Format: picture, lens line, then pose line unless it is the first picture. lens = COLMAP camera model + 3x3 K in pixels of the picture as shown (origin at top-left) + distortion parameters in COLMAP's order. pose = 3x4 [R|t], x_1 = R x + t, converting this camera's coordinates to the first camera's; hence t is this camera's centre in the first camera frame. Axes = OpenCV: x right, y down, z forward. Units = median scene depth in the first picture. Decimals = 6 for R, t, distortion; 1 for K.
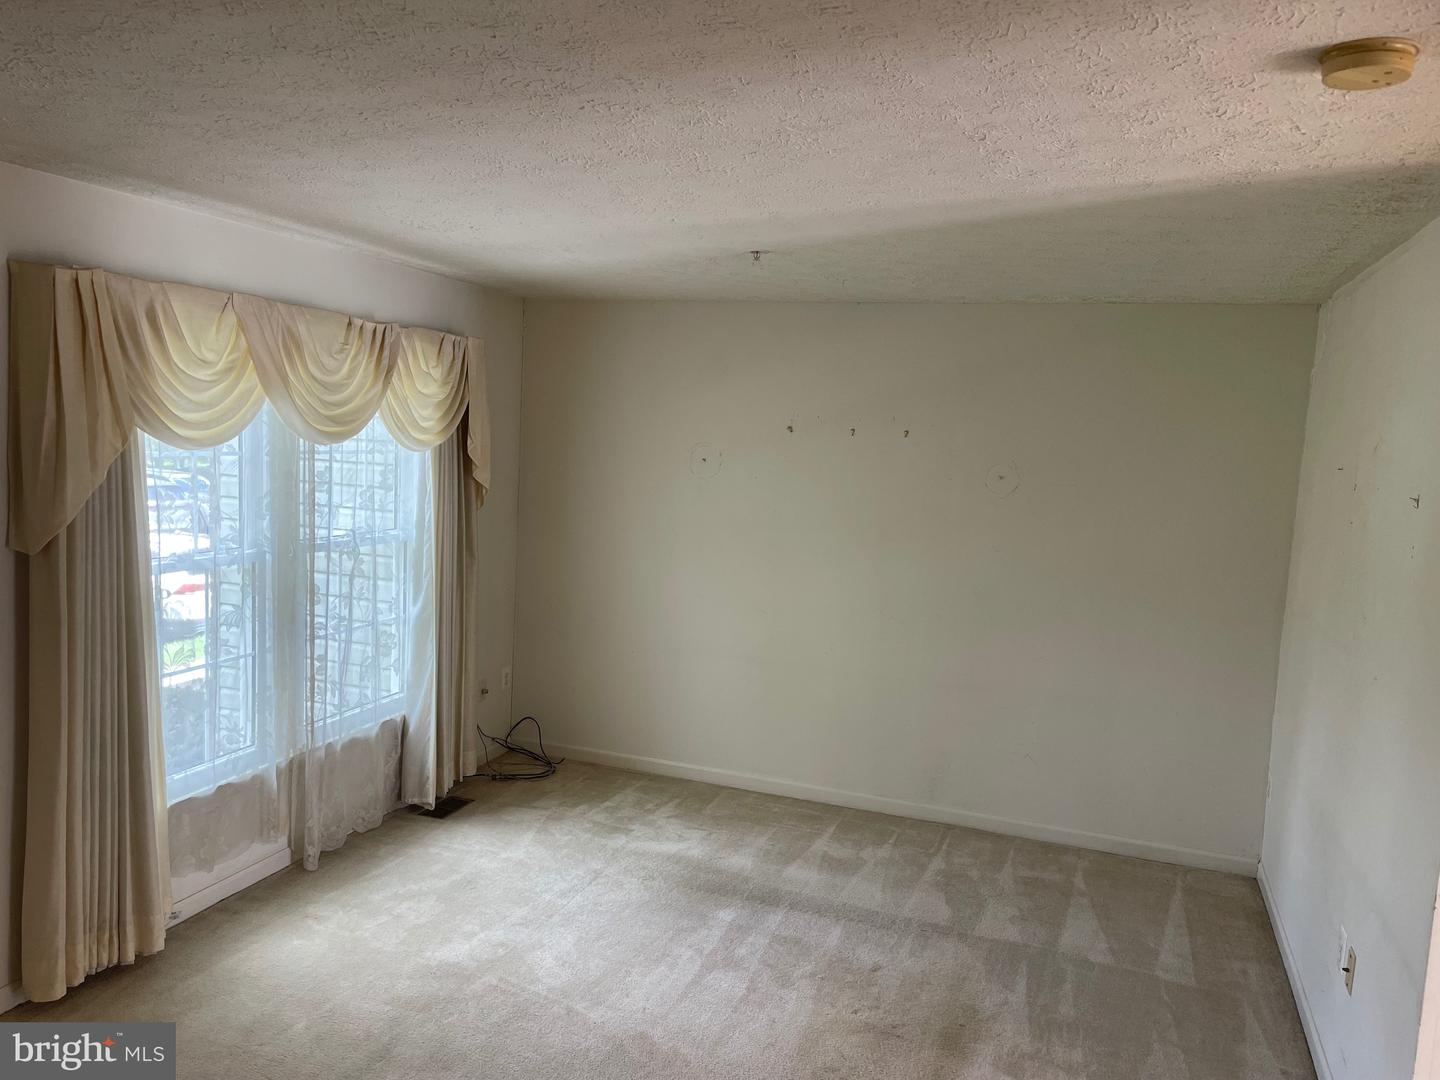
lens RADIAL K [[1093.0, 0, 705.7], [0, 1093.0, 554.6], [0, 0, 1]] dist [0.093212, -0.118893]
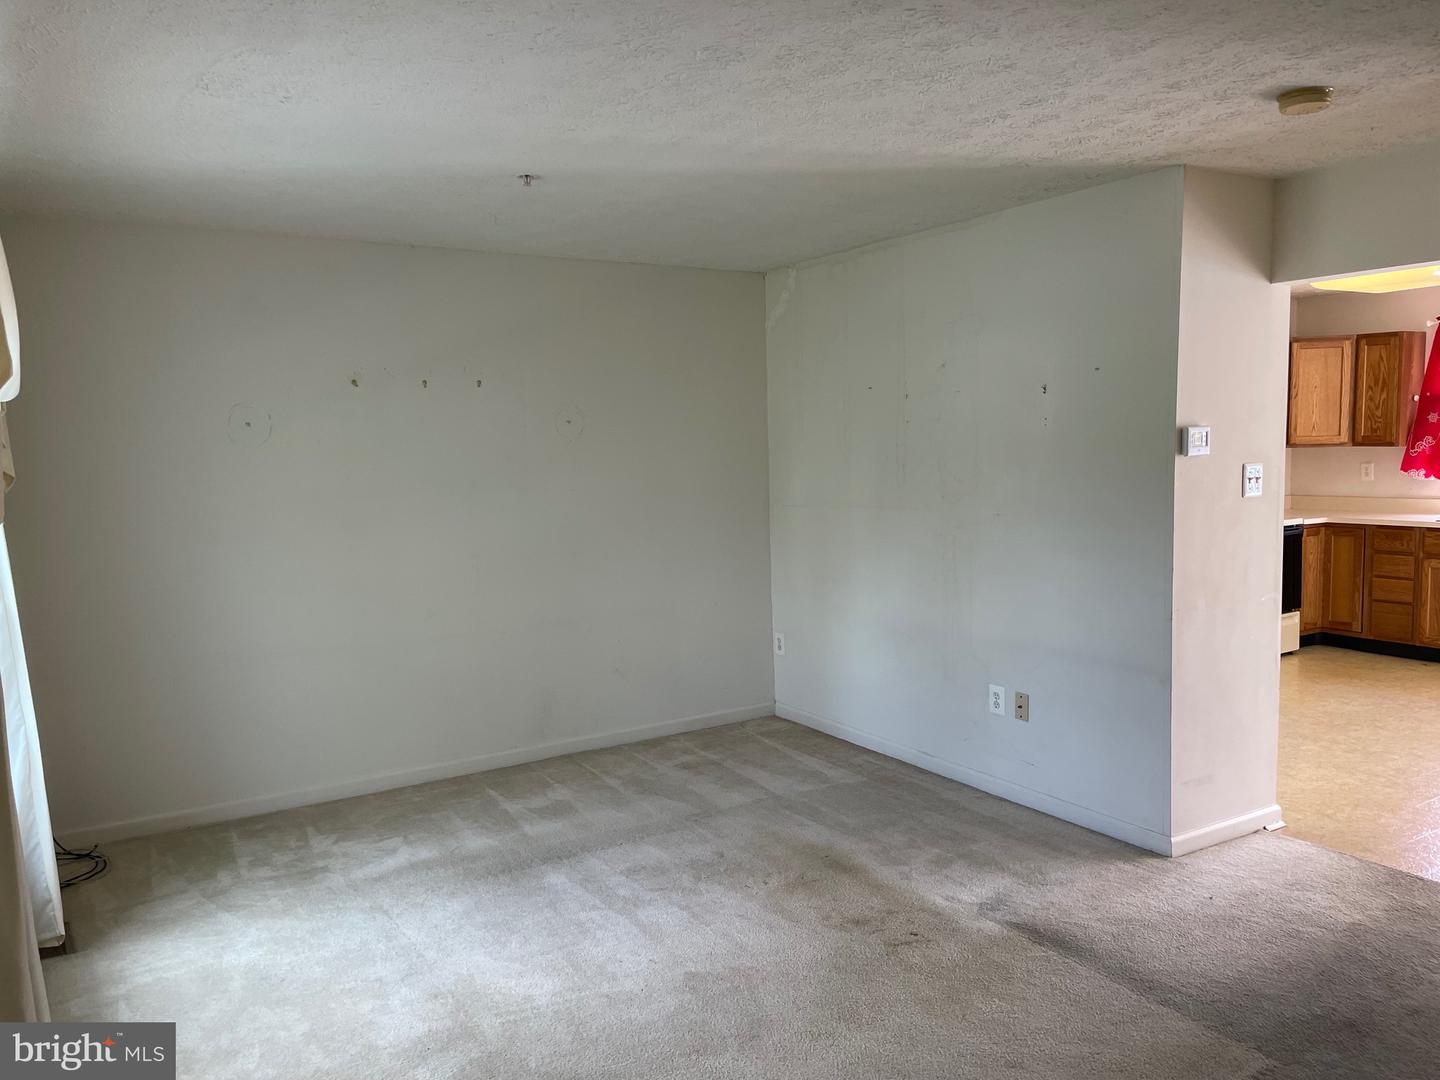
lens RADIAL K [[1093.0, 0, 709.7], [0, 1093.0, 550.7], [0, 0, 1]] dist [0.093212, -0.118893]
pose [[0.612622, -0.144889, 0.776982, -0.566297], [0.147305, 0.986760, 0.067863, 0.002402], [-0.776527, 0.072879, 0.625854, 0.266089]]
